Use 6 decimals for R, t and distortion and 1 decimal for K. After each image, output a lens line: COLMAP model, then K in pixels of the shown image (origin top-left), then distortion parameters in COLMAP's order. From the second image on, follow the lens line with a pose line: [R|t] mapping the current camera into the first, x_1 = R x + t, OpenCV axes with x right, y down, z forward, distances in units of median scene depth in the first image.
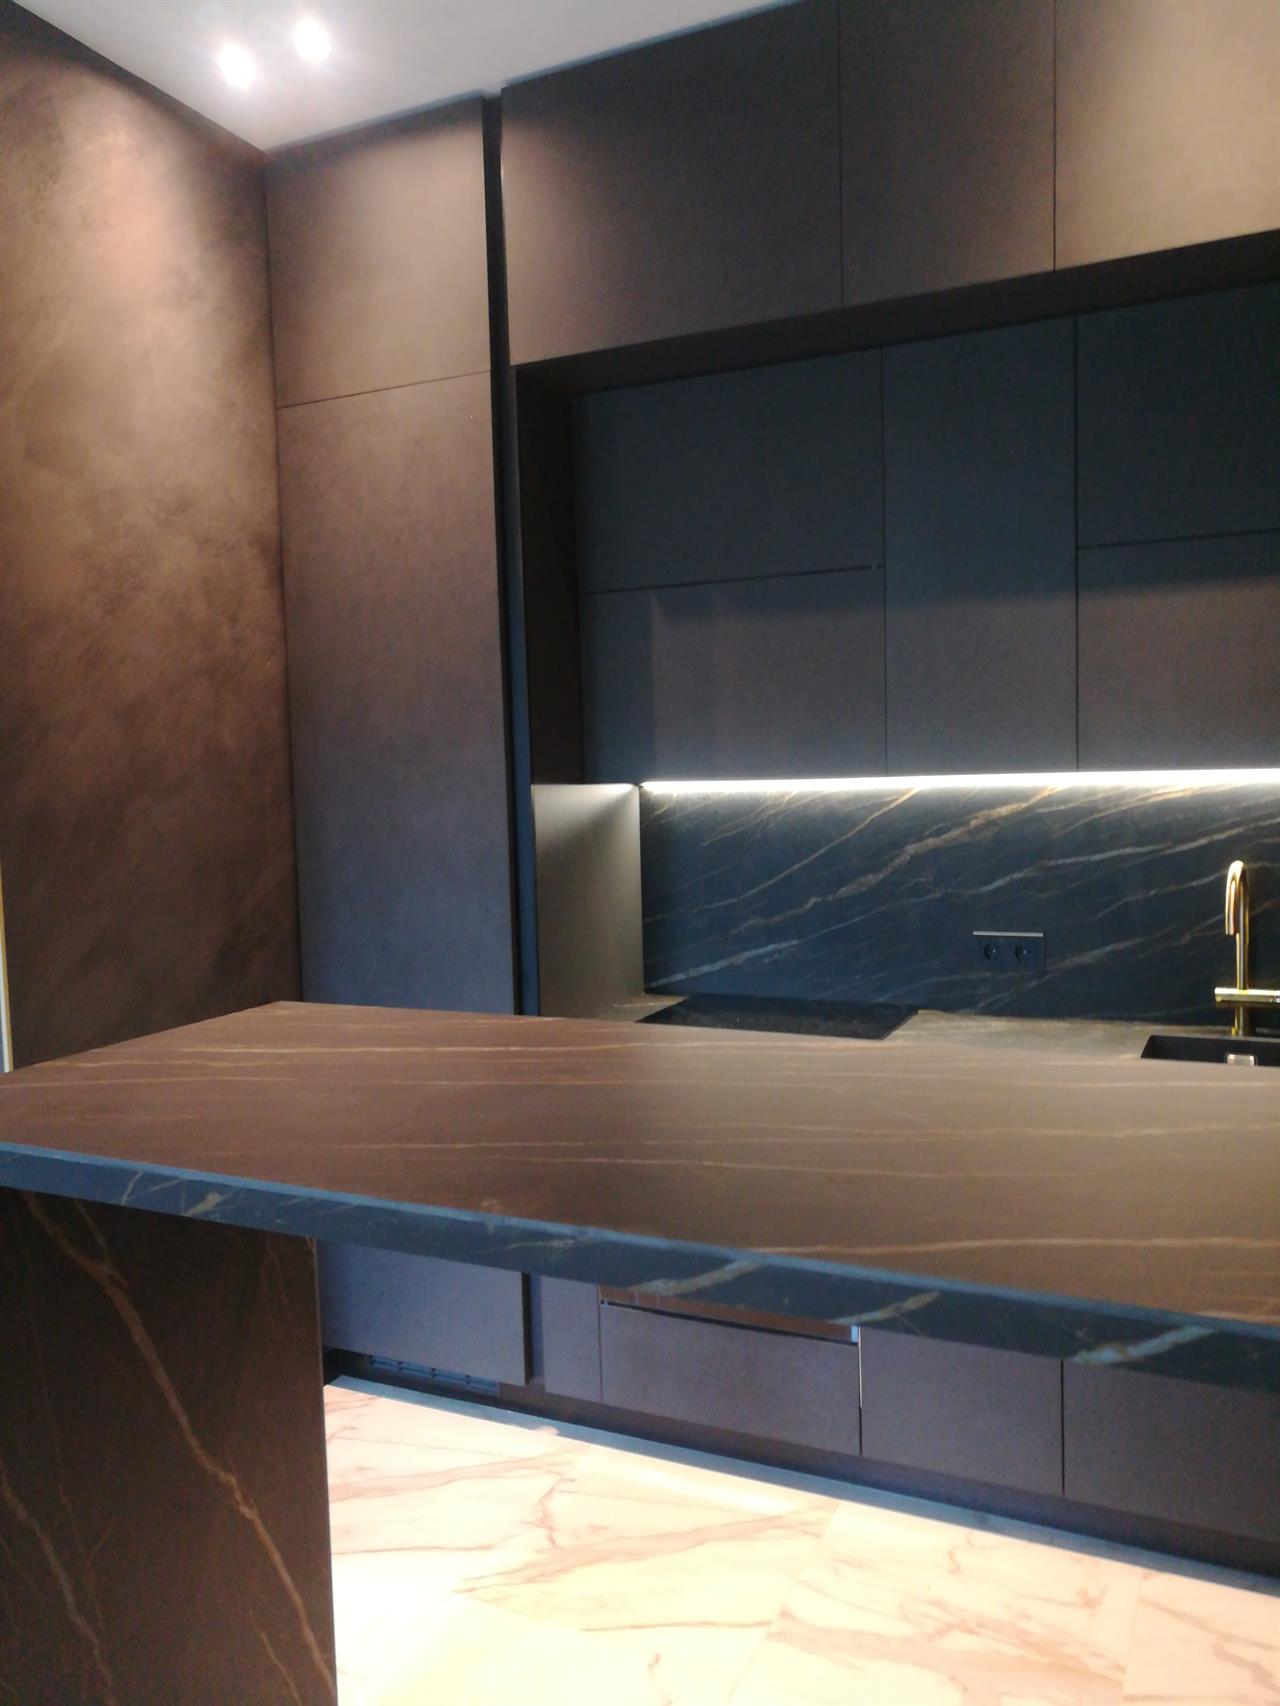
lens RADIAL K [[1325.1, 0, 655.7], [0, 1325.1, 860.5], [0, 0, 1]] dist [0.001105, -0.007357]
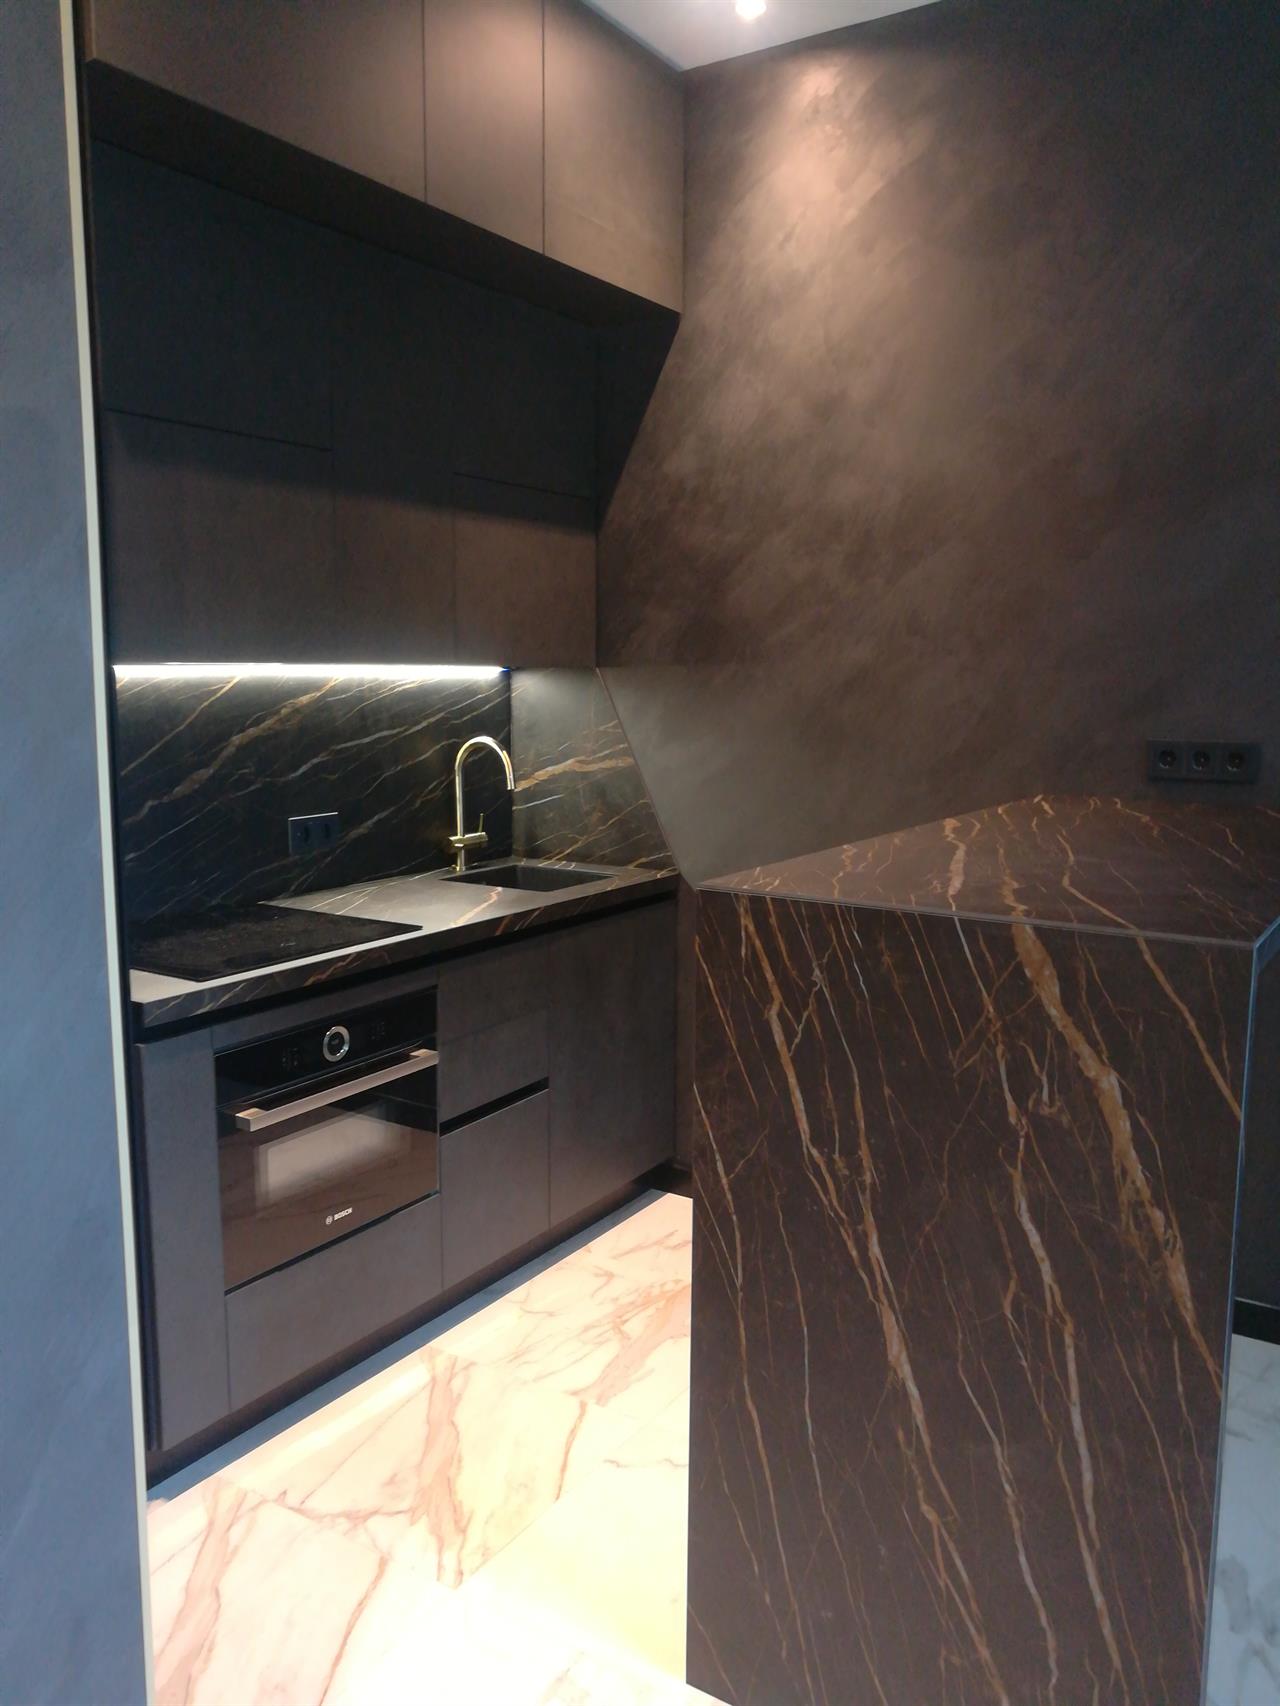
lens RADIAL K [[1325.1, 0, 655.7], [0, 1325.1, 860.5], [0, 0, 1]] dist [0.001105, -0.007357]
pose [[0.123790, -0.112841, 0.985872, -0.759967], [0.064770, 0.992313, 0.105446, -0.003548], [-0.990192, 0.050801, 0.130147, 0.592735]]
